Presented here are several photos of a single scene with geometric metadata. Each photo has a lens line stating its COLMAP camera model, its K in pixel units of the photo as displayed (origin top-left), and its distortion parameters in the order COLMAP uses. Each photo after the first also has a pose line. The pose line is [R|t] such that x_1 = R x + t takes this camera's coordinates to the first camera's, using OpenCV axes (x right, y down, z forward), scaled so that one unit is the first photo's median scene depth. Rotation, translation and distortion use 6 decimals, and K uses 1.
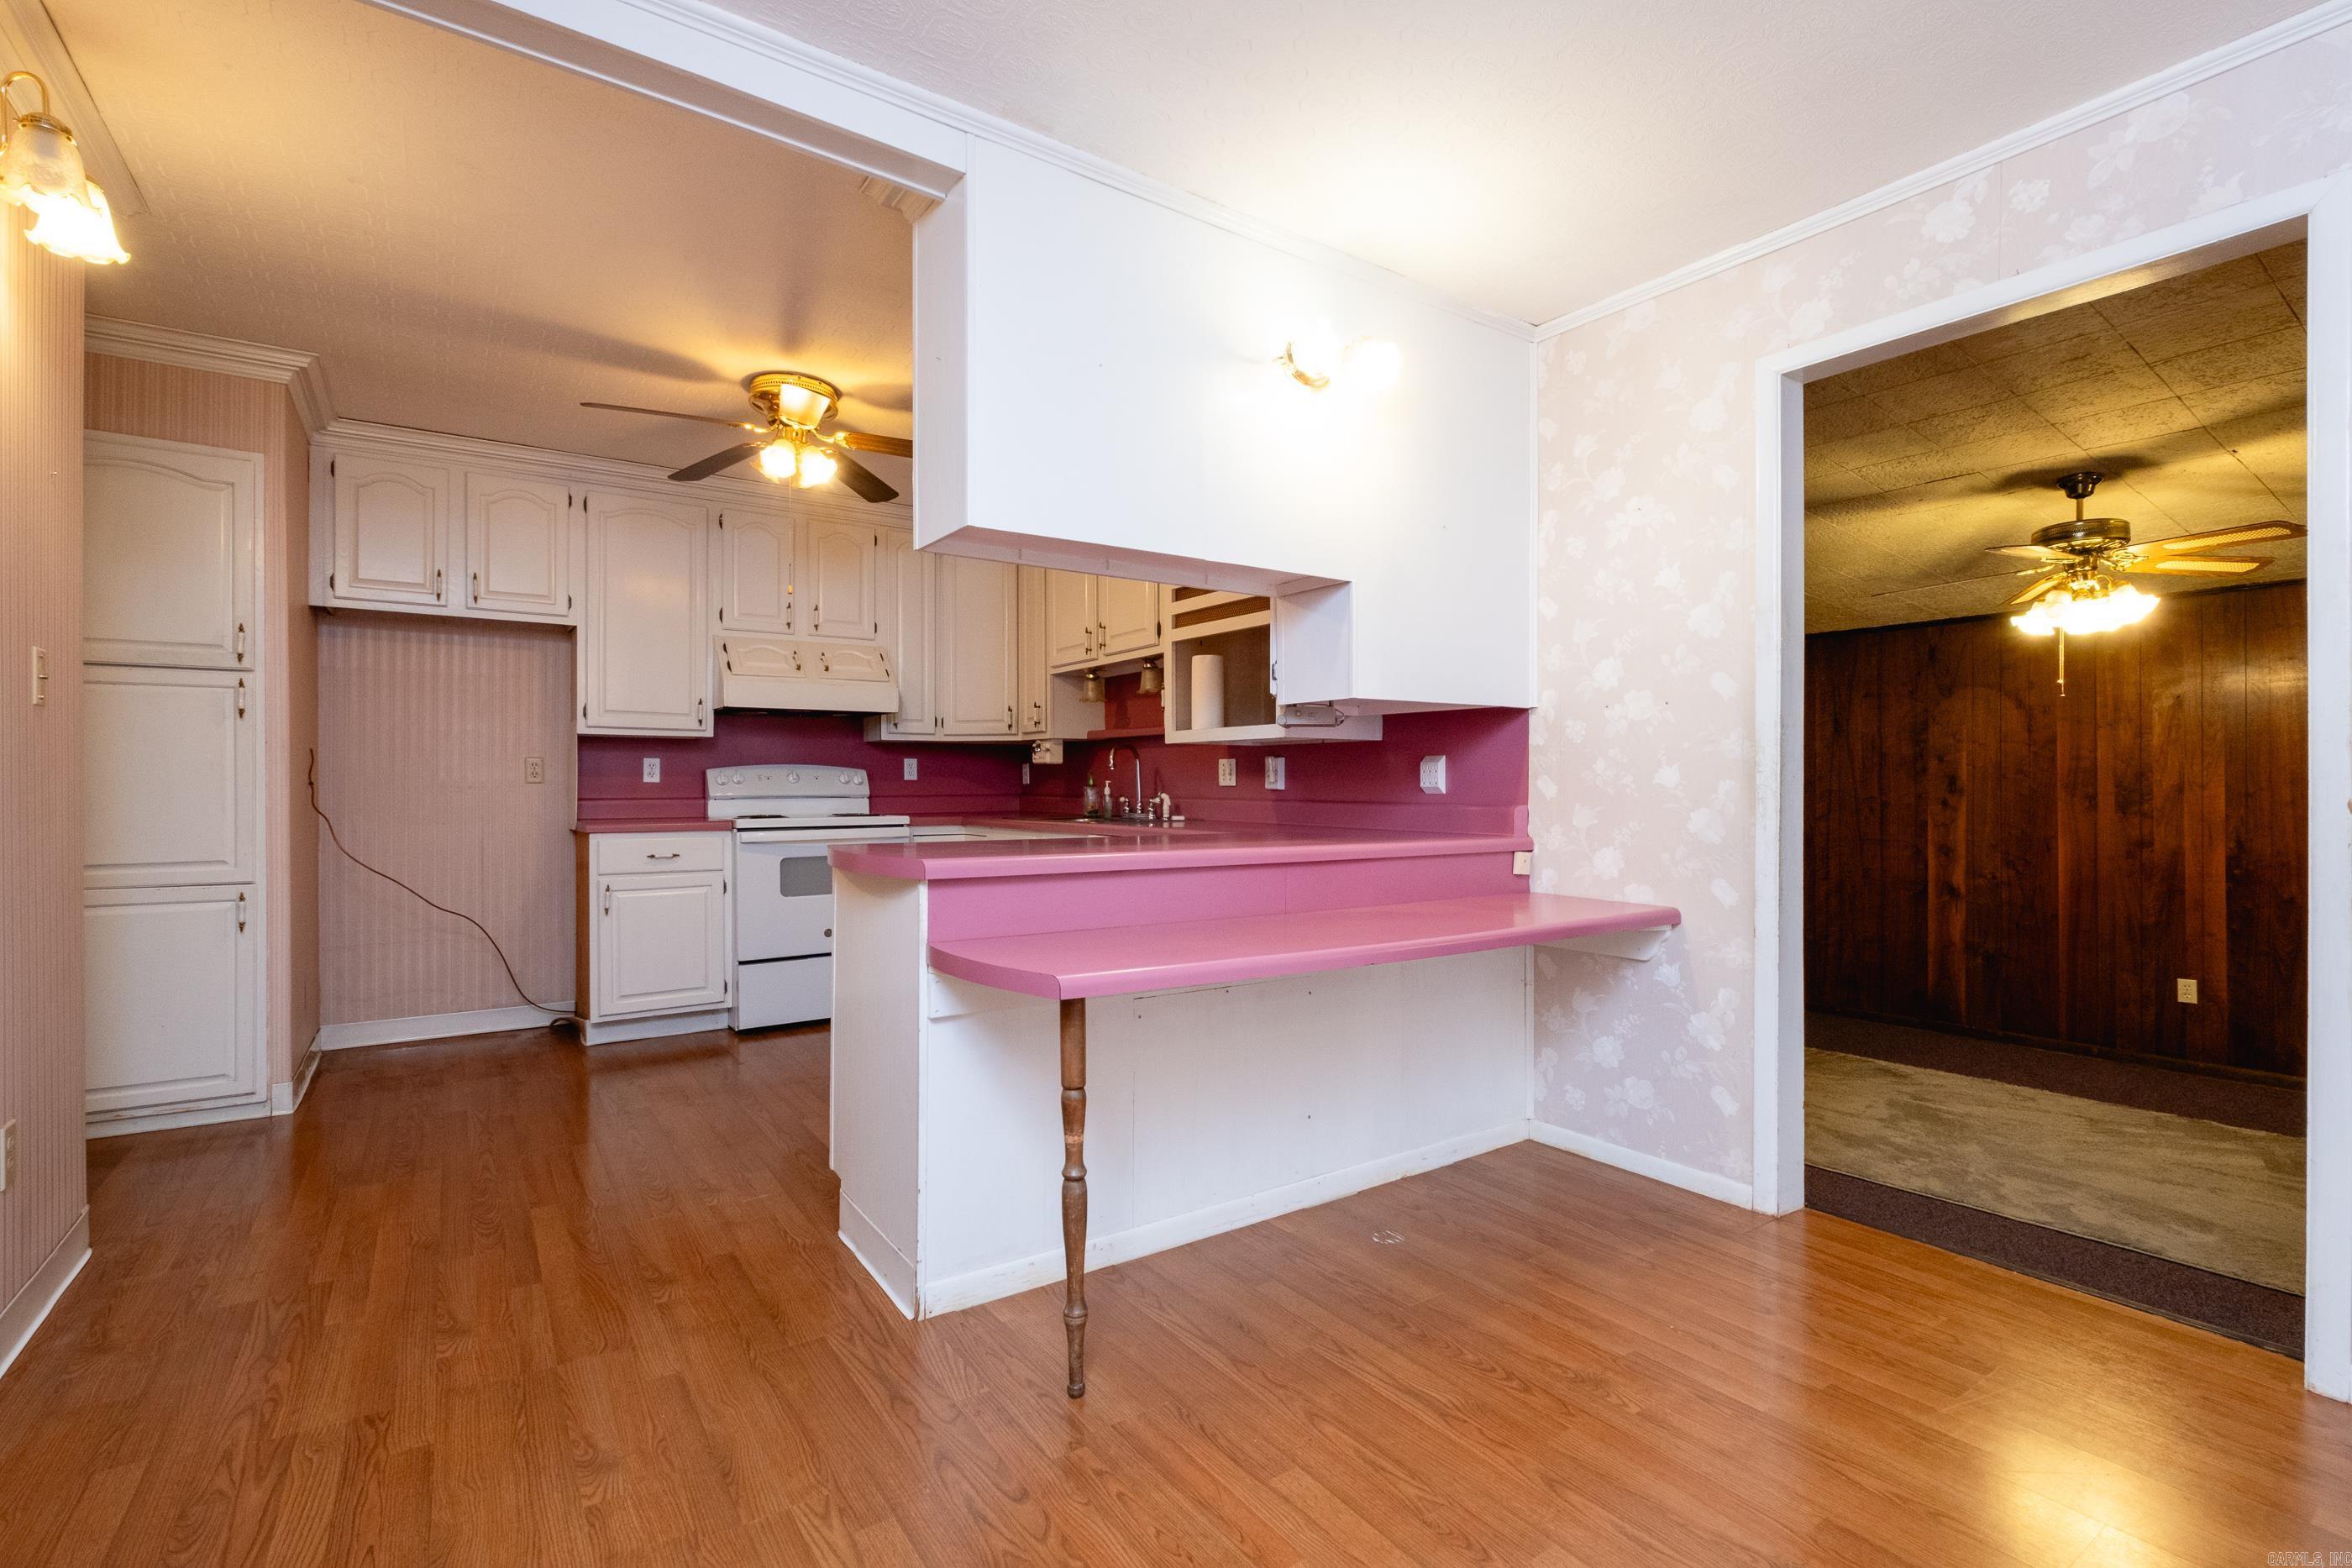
lens RADIAL K [[1062.3, 0, 1186.6], [0, 1062.3, 786.9], [0, 0, 1]] dist [0.005715, -0.004379]
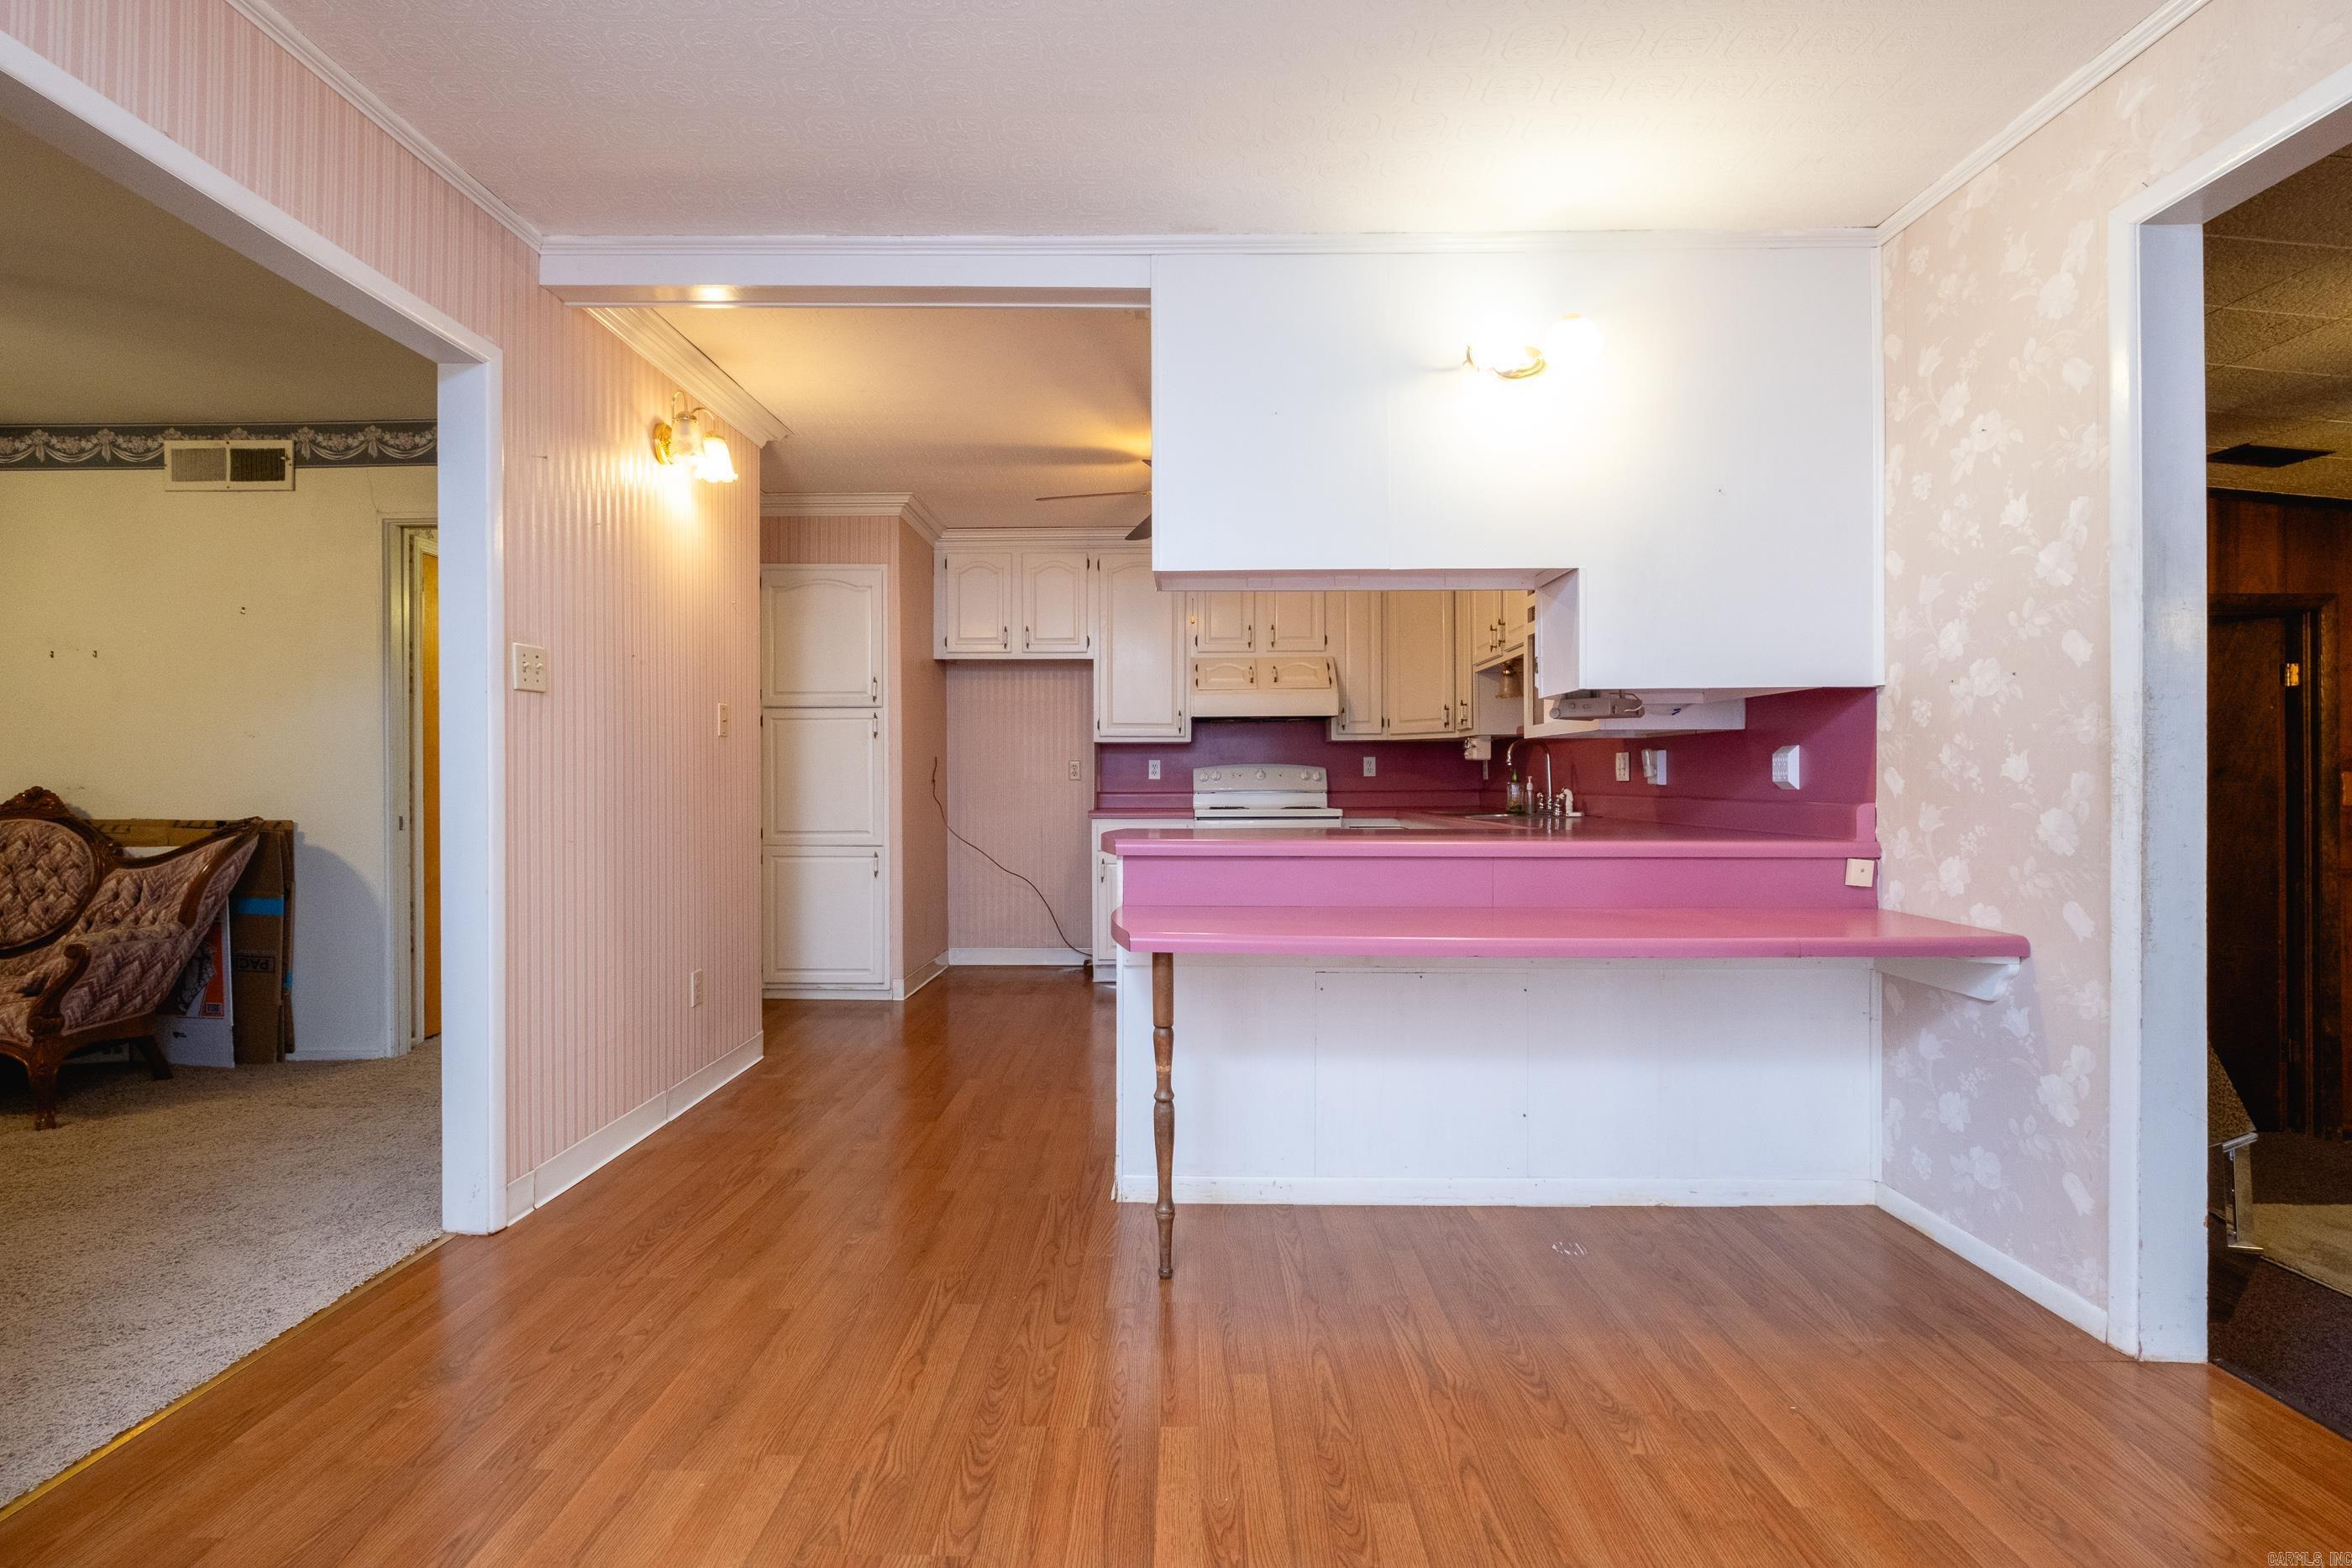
lens RADIAL K [[1062.3, 0, 1167.0], [0, 1062.3, 779.4], [0, 0, 1]] dist [0.005715, -0.004379]
pose [[0.812043, -0.003484, -0.583588, 0.273363], [0.001341, 0.999991, -0.004105, 0.000875], [0.583597, 0.002551, 0.812040, 0.001505]]
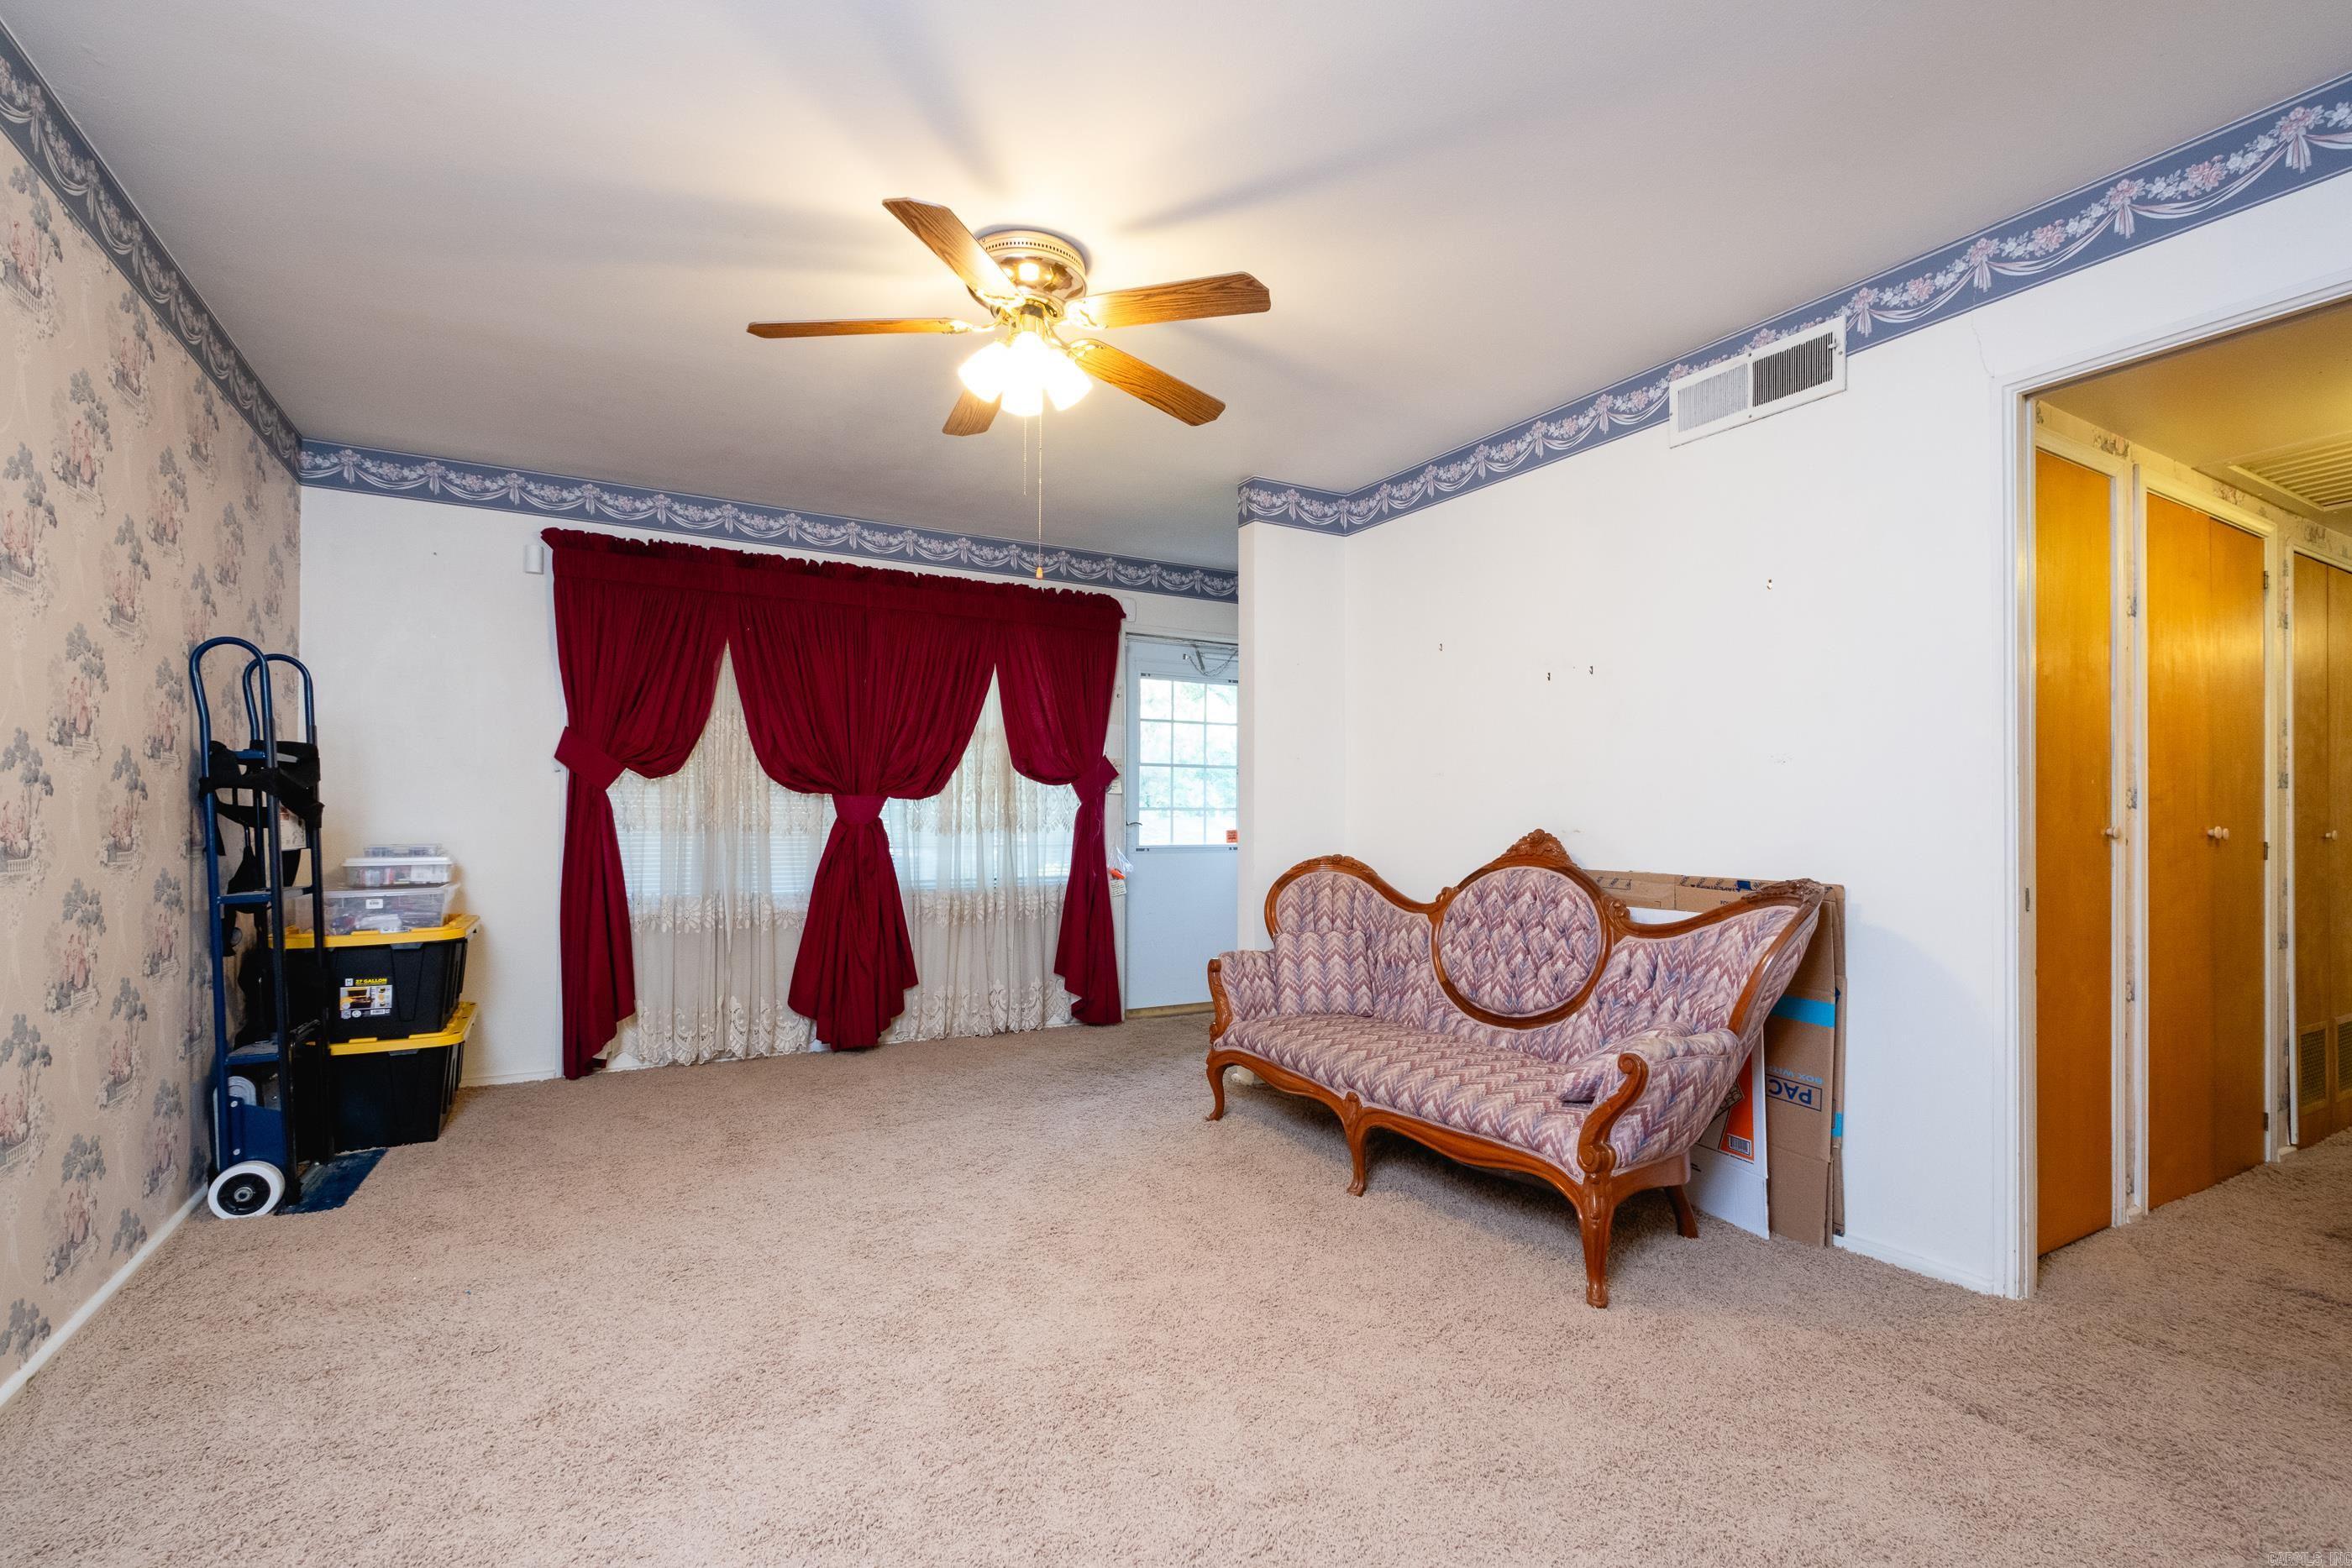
lens RADIAL K [[1062.3, 0, 1172.0], [0, 1062.3, 805.6], [0, 0, 1]] dist [0.005715, -0.004379]
pose [[-0.098639, -0.014886, -0.995012, -0.248189], [-0.009932, 0.999853, -0.013974, -0.001991], [0.995074, 0.008504, -0.098773, -0.016571]]
